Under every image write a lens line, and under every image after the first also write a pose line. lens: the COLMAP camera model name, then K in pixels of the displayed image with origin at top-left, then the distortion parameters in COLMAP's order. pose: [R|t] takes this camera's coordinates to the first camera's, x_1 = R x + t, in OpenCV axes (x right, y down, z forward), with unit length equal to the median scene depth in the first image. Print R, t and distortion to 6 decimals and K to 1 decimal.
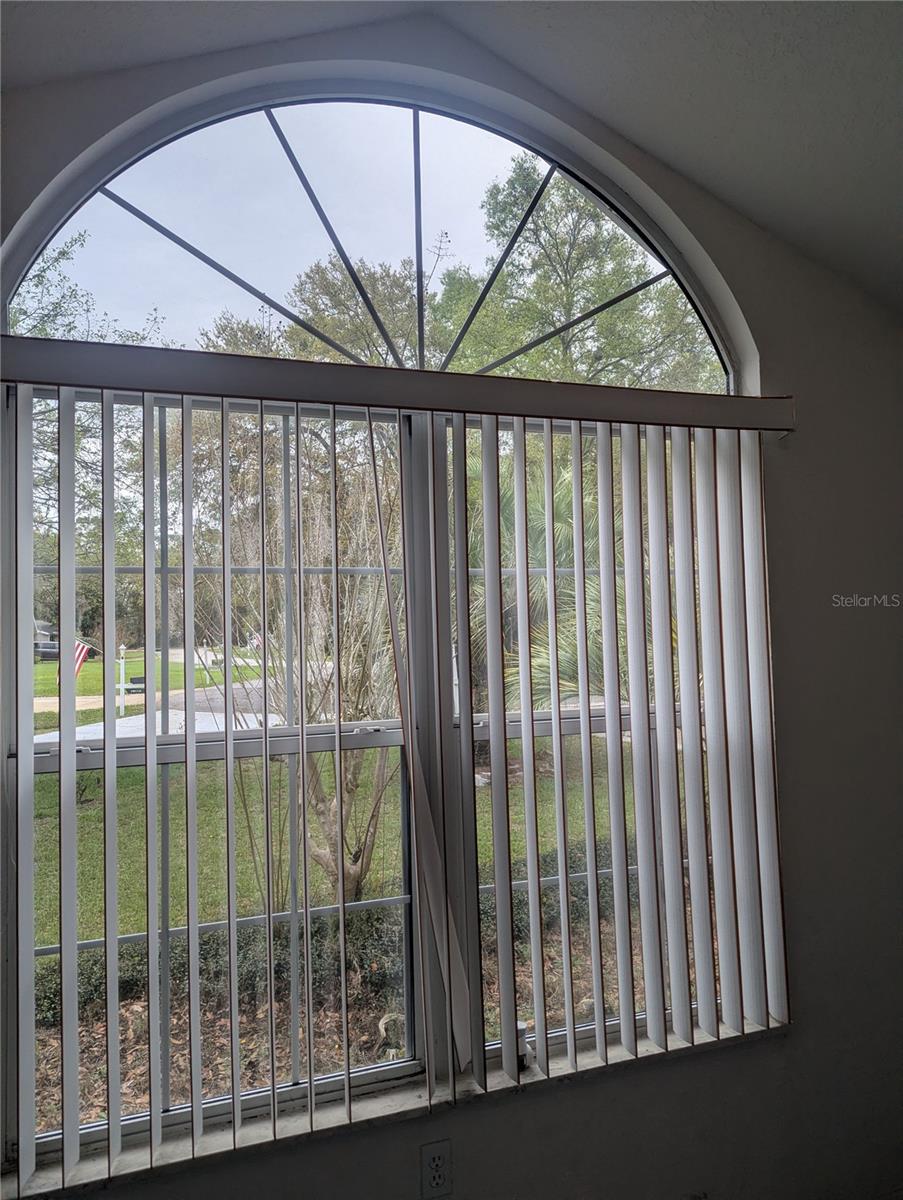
lens RADIAL K [[853.5, 0, 451.8], [0, 853.5, 579.0], [0, 0, 1]] dist [0.034656, -0.008331]
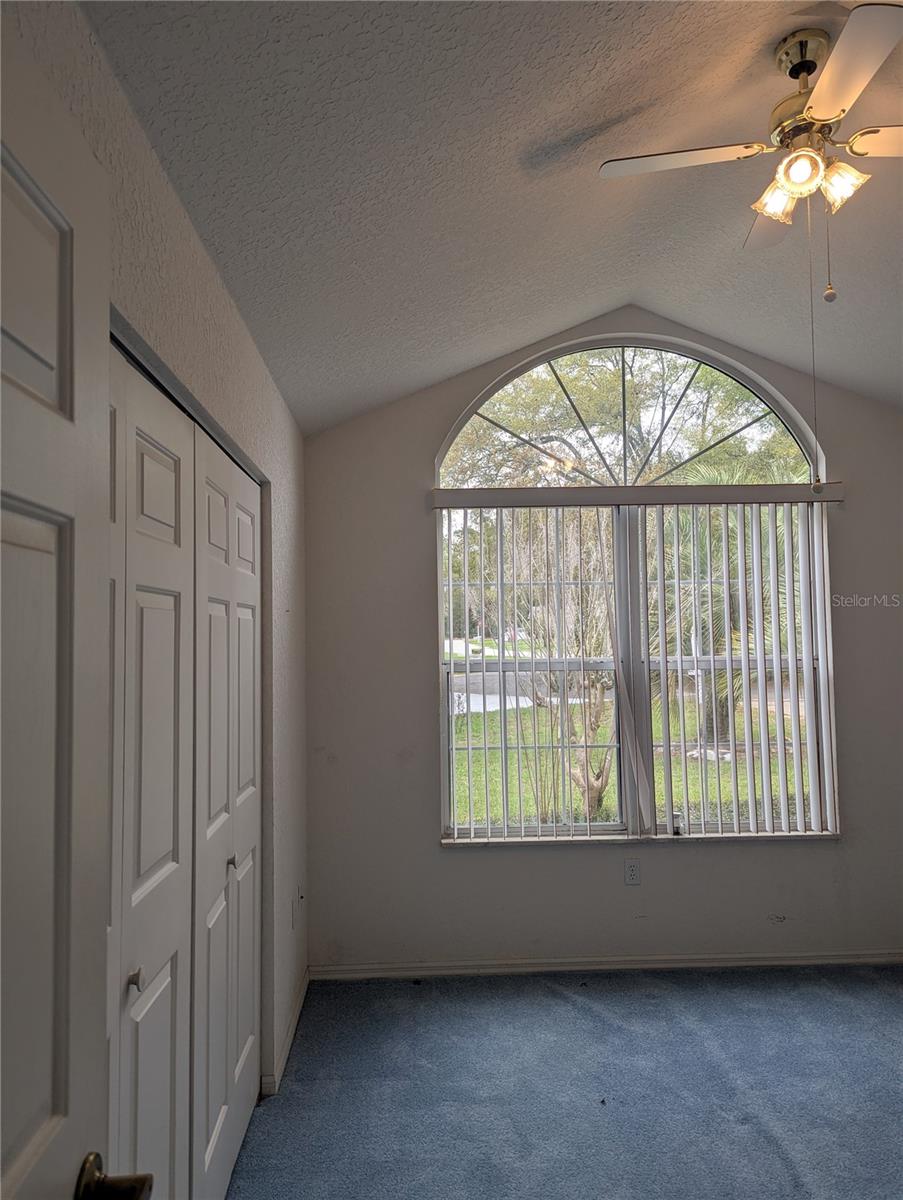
lens RADIAL K [[853.5, 0, 451.8], [0, 853.5, 579.0], [0, 0, 1]] dist [0.034656, -0.008331]
pose [[0.958479, -0.001598, -0.285157, 0.131120], [0.003313, 0.999979, 0.005533, -0.030855], [0.285142, -0.006248, 0.958465, -0.924698]]
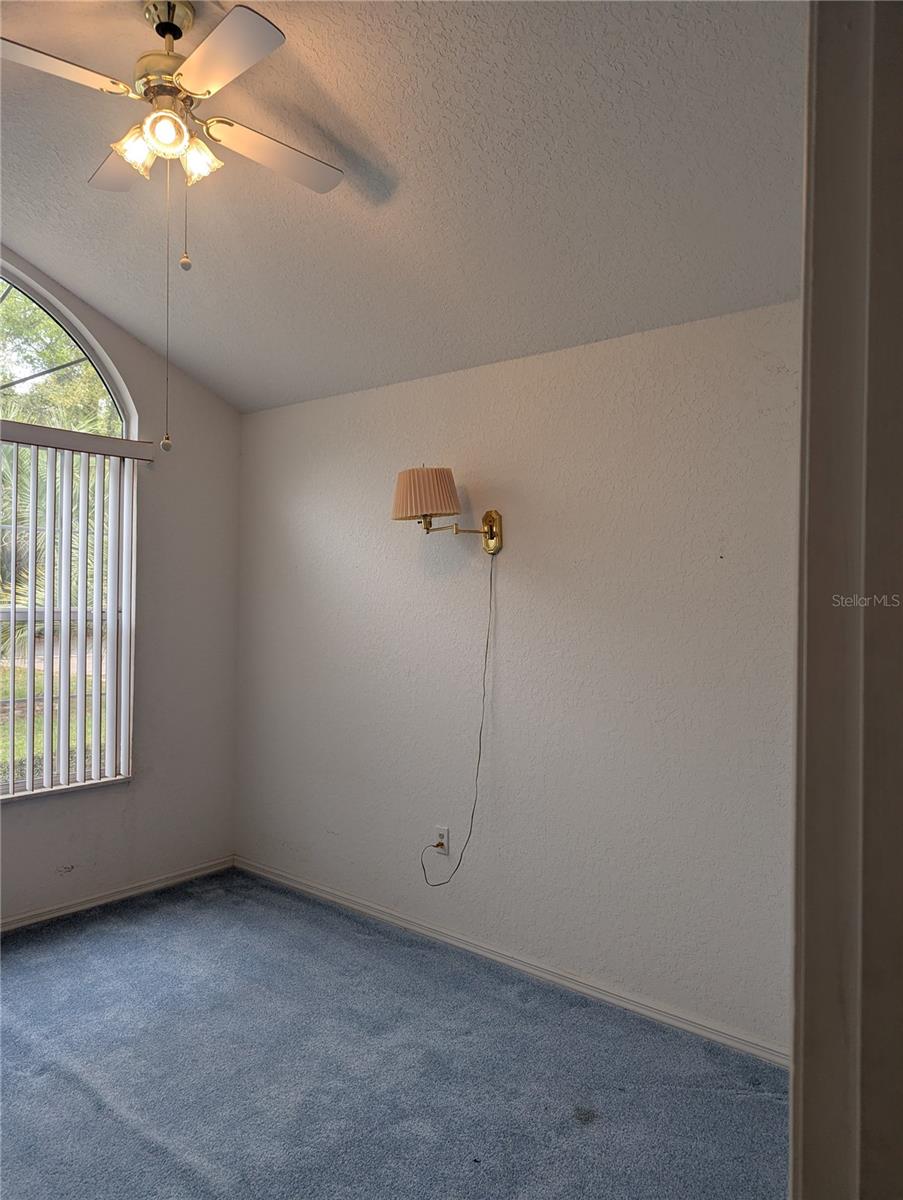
lens RADIAL K [[853.5, 0, 451.8], [0, 853.5, 579.0], [0, 0, 1]] dist [0.034656, -0.008331]
pose [[0.872163, 0.052528, 0.486388, 0.067669], [-0.075583, 0.996750, 0.027885, -0.024679], [-0.483342, -0.061082, 0.873298, -0.933896]]
